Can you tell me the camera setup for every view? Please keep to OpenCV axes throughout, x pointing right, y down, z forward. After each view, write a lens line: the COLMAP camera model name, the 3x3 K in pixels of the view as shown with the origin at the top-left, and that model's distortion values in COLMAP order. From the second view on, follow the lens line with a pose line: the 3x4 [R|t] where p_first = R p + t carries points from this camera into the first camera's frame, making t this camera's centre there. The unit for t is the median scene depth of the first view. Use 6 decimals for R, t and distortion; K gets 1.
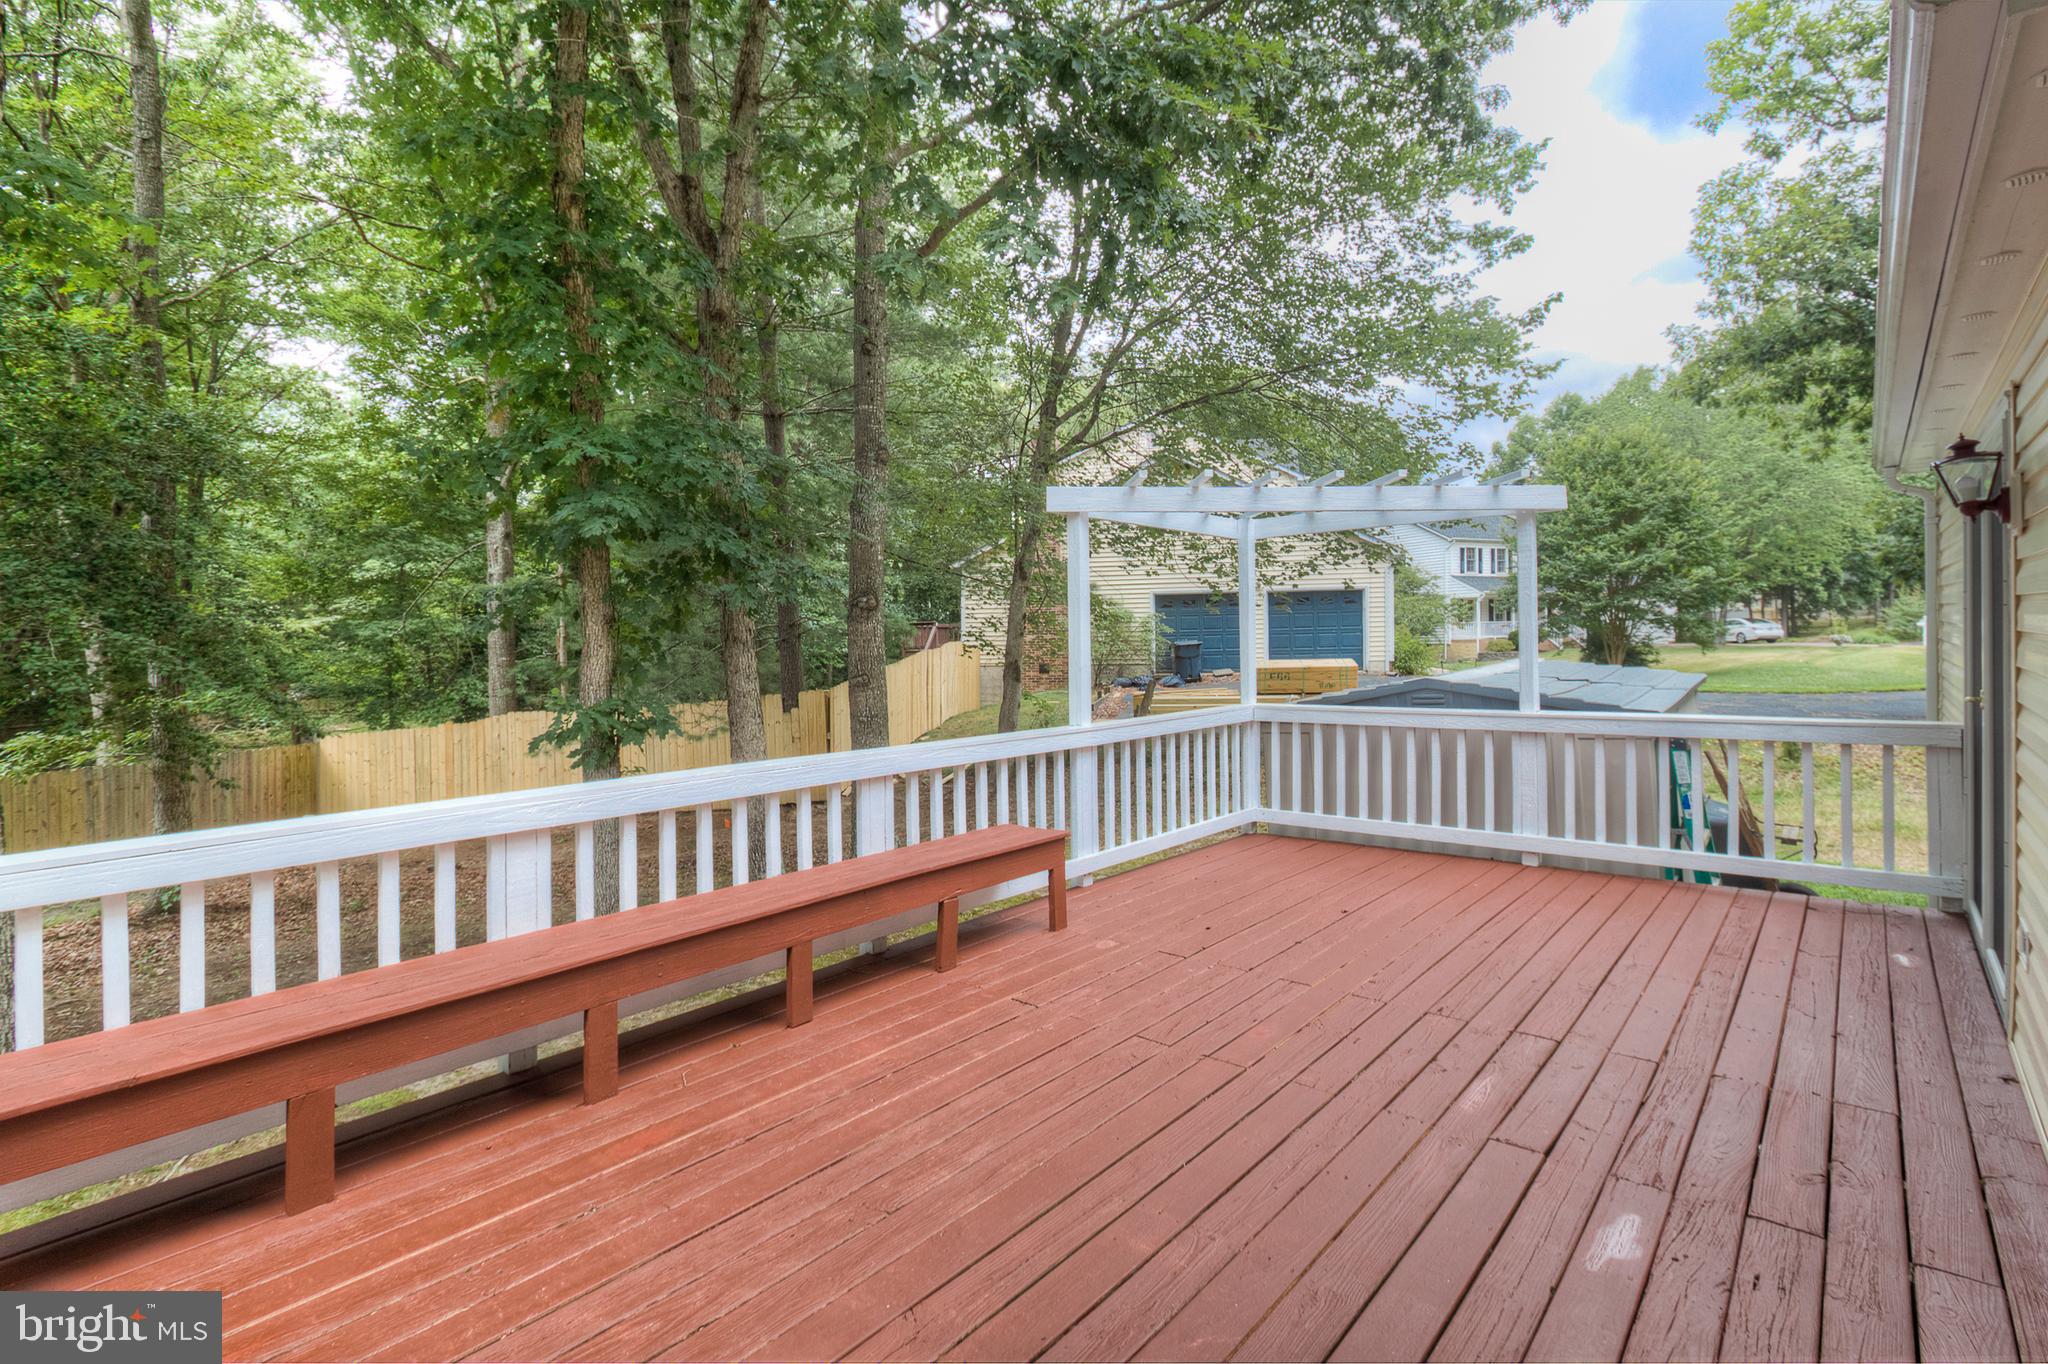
lens RADIAL K [[980.3, 0, 1045.3], [0, 980.3, 616.7], [0, 0, 1]] dist [-0.013537, 0.000878]
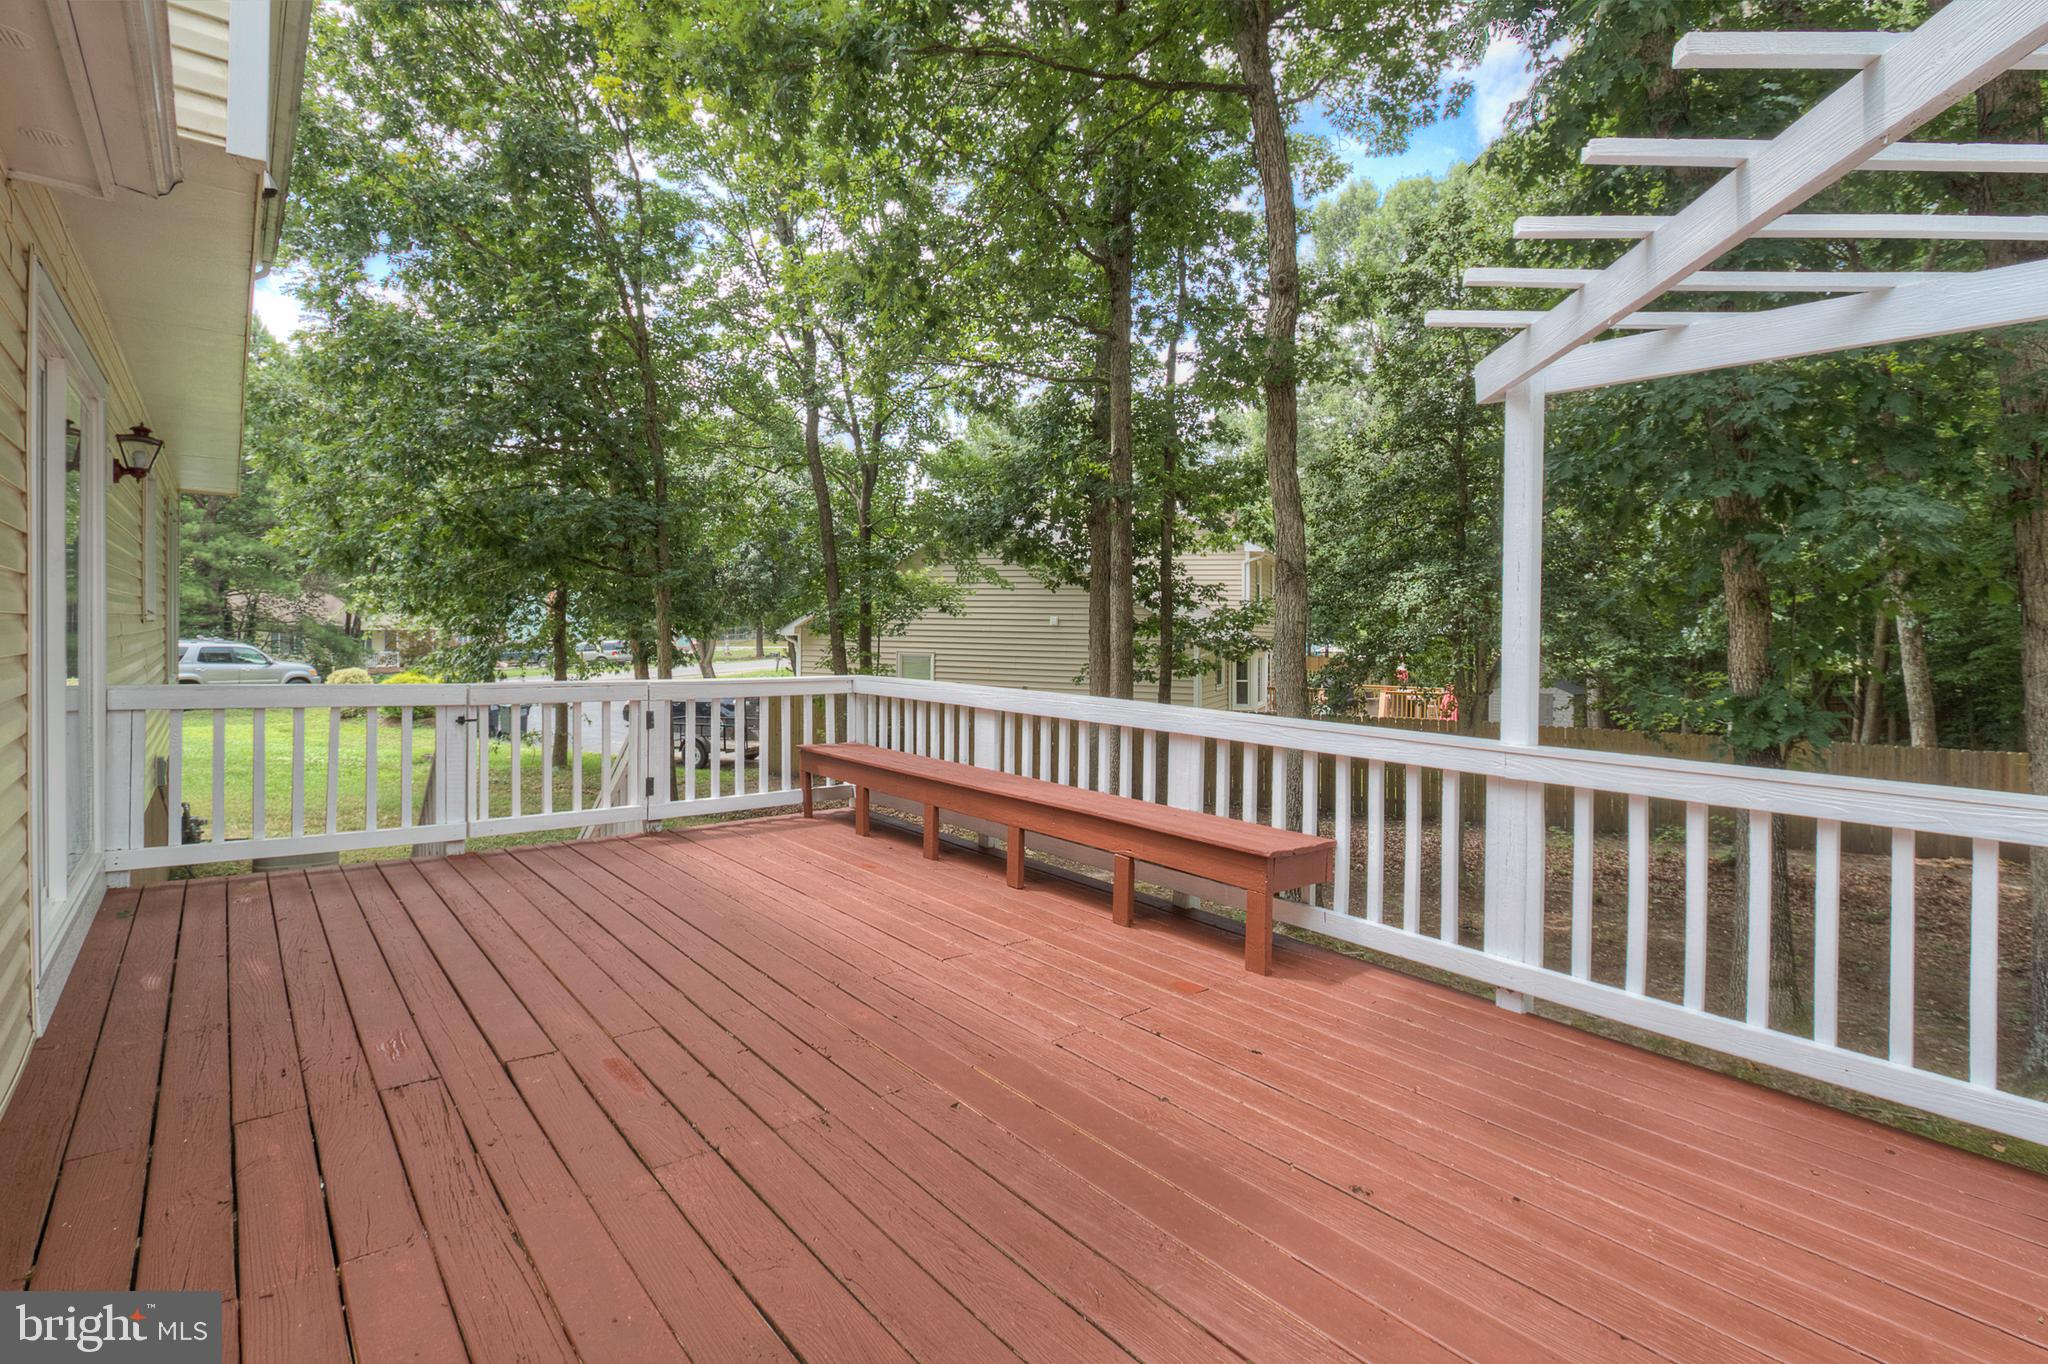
lens RADIAL K [[980.3, 0, 1049.7], [0, 980.3, 620.1], [0, 0, 1]] dist [-0.013537, 0.000878]
pose [[-0.166552, 0.004149, -0.986024, 1.152298], [-0.001287, 0.999989, 0.004425, 0.055013], [0.986032, 0.002006, -0.166545, 1.394714]]
